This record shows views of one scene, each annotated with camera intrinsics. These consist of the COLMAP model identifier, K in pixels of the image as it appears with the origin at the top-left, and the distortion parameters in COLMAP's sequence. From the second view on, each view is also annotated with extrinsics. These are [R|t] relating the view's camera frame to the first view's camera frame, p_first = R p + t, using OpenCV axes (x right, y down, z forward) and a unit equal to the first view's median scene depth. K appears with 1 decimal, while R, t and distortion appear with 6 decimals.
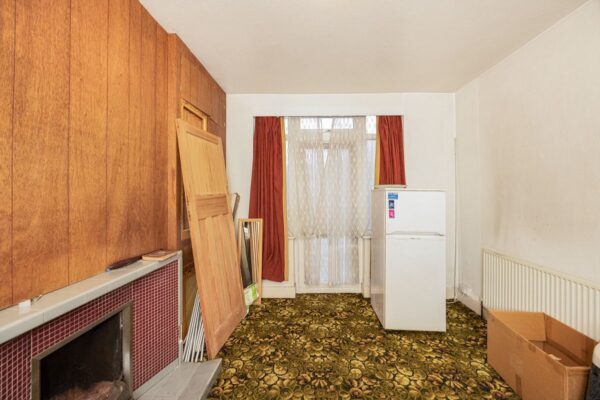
lens RADIAL K [[233.4, 0, 301.8], [0, 233.4, 196.3], [0, 0, 1]] dist [0.014452, 0.000019]
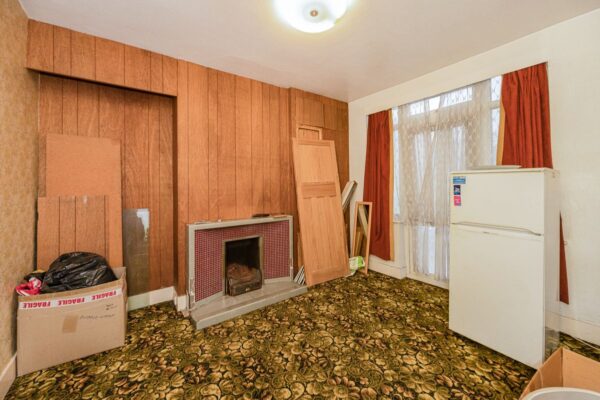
lens RADIAL K [[231.7, 0, 299.2], [0, 231.7, 188.5], [0, 0, 1]] dist [-0.002159, 0.000246]
pose [[0.610586, 0.003861, -0.791941, 0.546902], [0.009452, 0.999881, 0.012162, 0.010309], [0.791894, -0.014912, 0.610477, 0.011680]]
